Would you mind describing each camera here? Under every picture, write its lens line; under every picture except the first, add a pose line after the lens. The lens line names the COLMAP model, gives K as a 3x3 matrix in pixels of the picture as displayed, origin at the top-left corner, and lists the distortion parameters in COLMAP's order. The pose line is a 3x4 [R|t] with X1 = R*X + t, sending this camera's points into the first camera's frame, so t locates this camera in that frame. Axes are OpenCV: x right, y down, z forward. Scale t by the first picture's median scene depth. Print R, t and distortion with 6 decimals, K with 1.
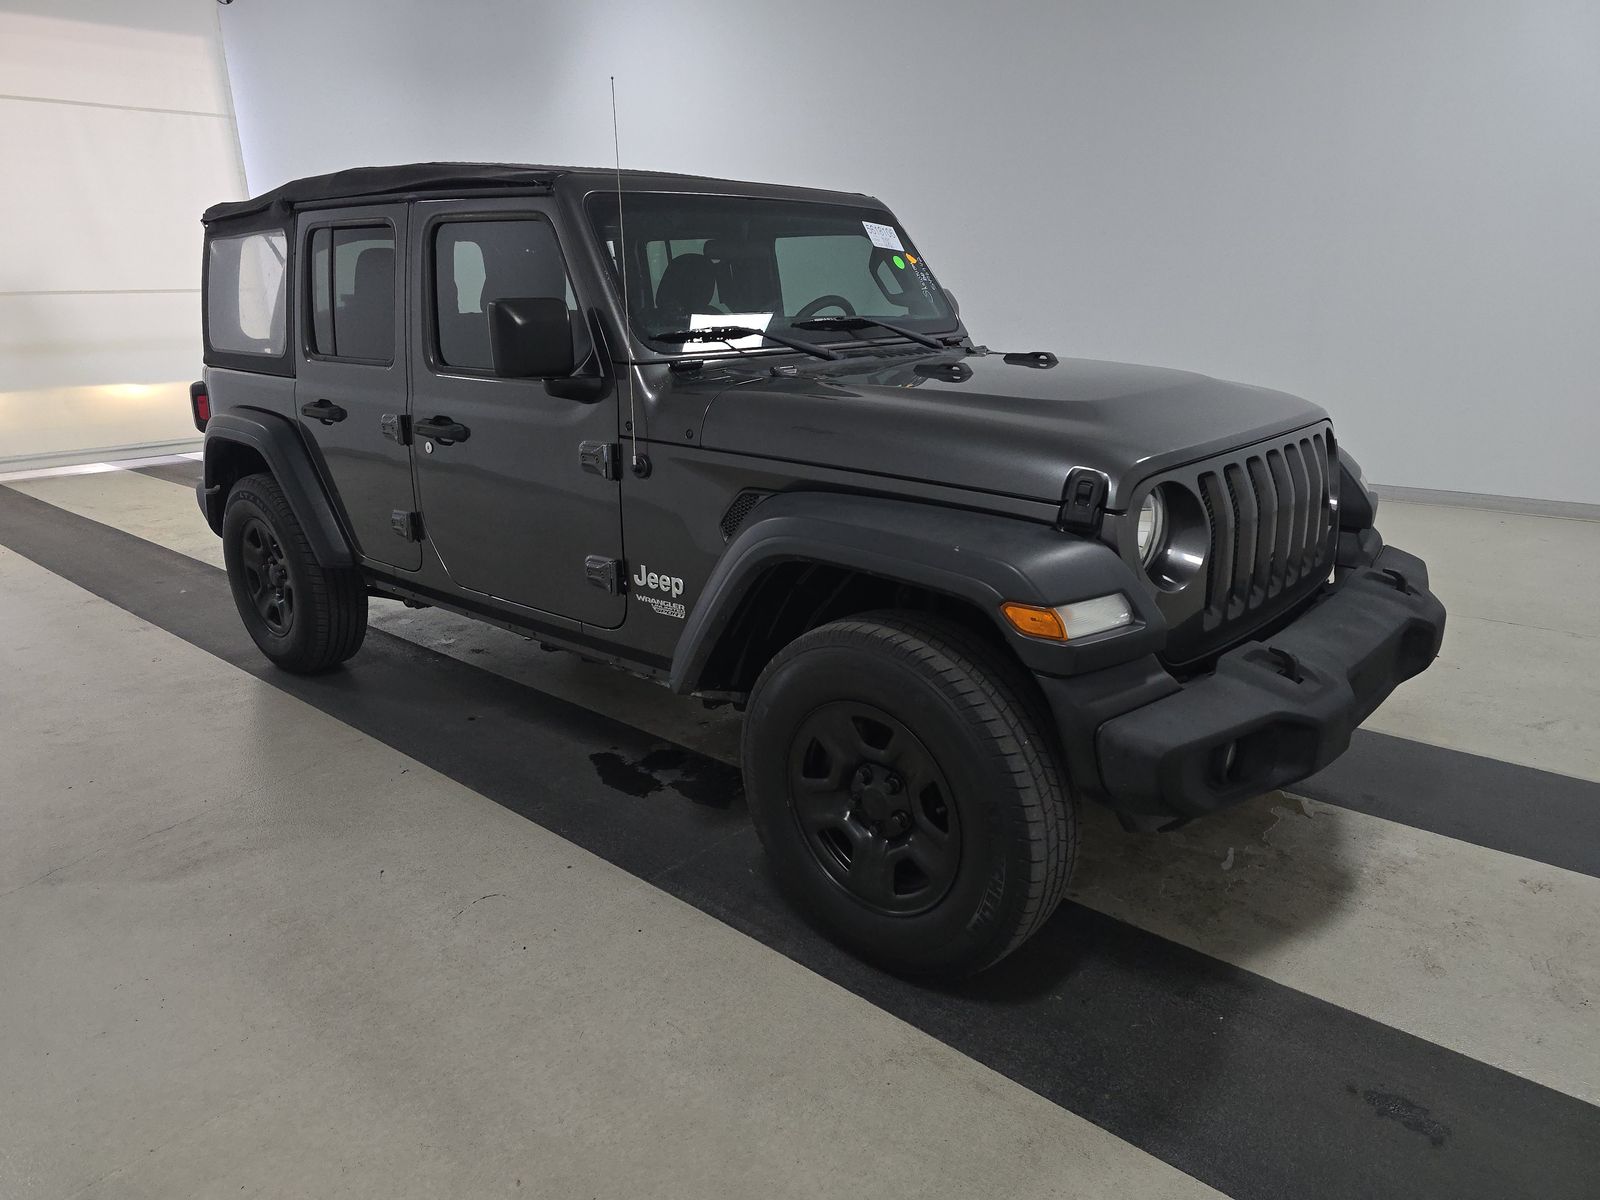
lens RADIAL K [[1094.5, 0, 798.4], [0, 1094.5, 589.4], [0, 0, 1]] dist [0.008438, -0.000581]
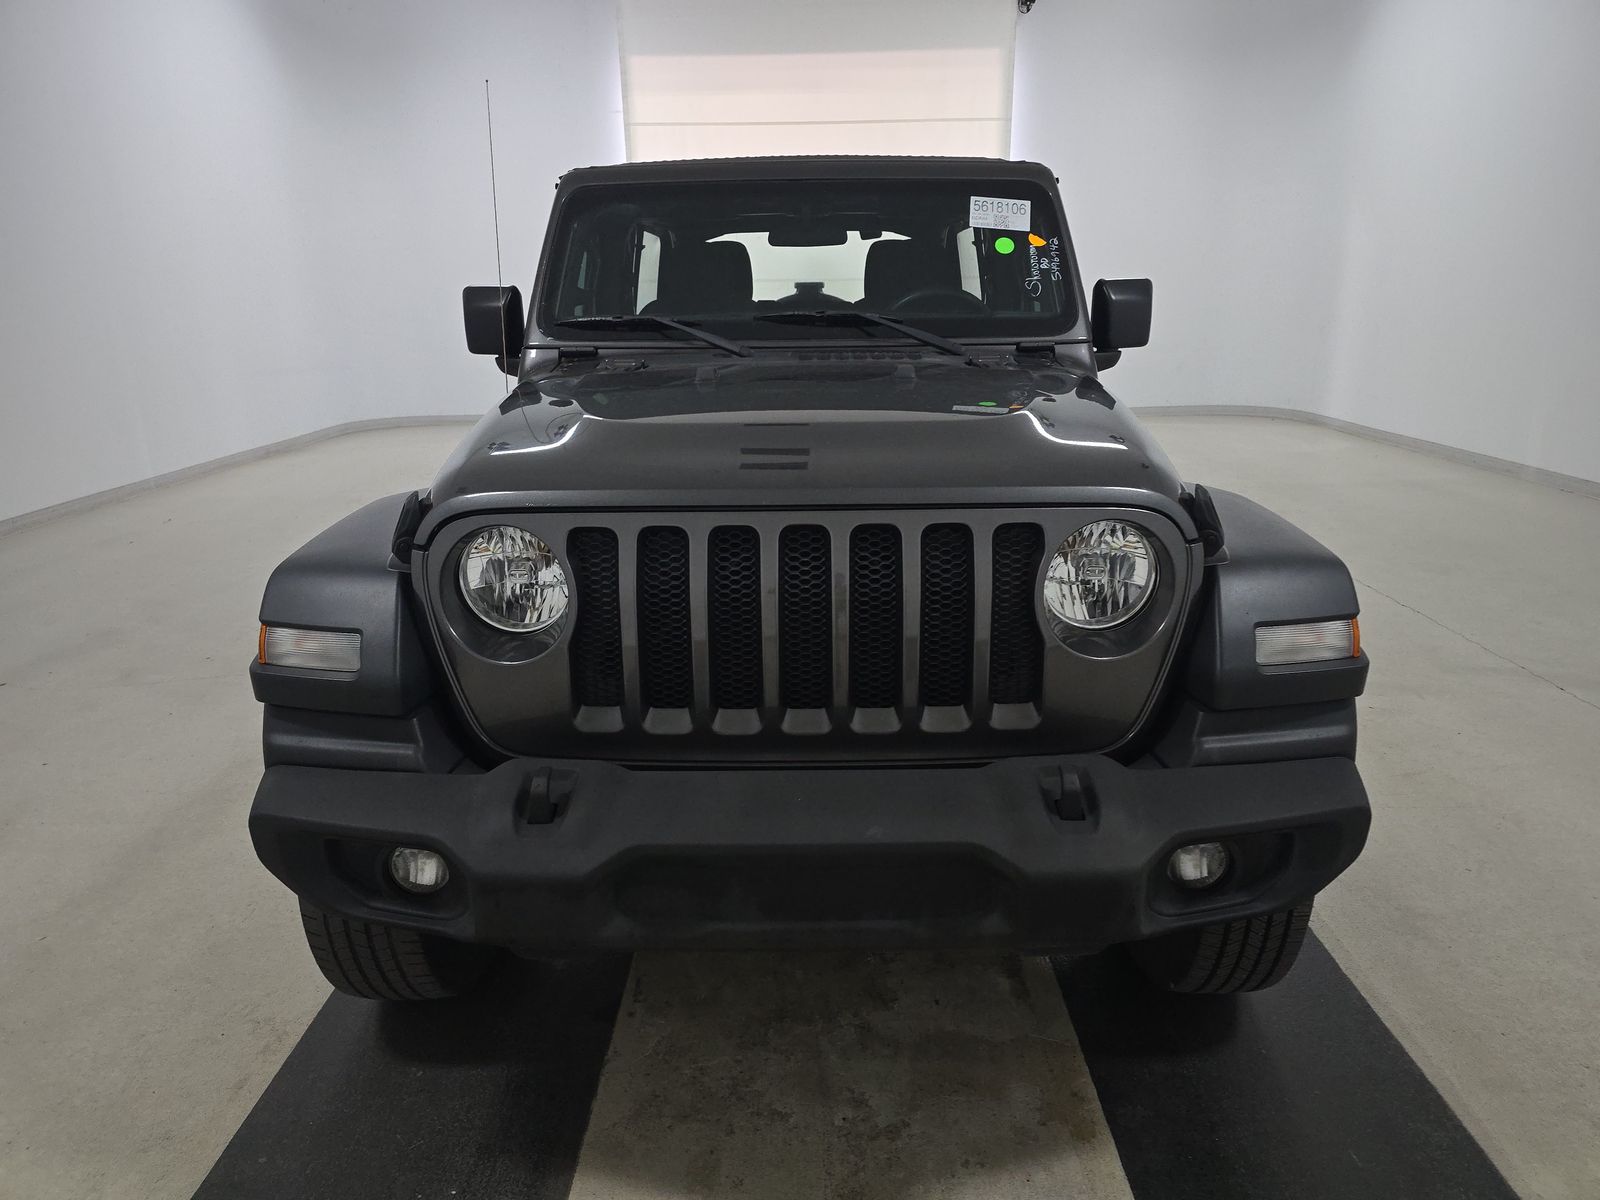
lens RADIAL K [[1097.7, 0, 798.8], [0, 1097.7, 572.2], [0, 0, 1]] dist [-0.040169, 0.000300]
pose [[0.649194, 0.203711, -0.732837, 0.788313], [-0.201354, 0.975123, 0.092688, -0.136021], [0.733487, 0.087388, 0.674062, 0.457359]]
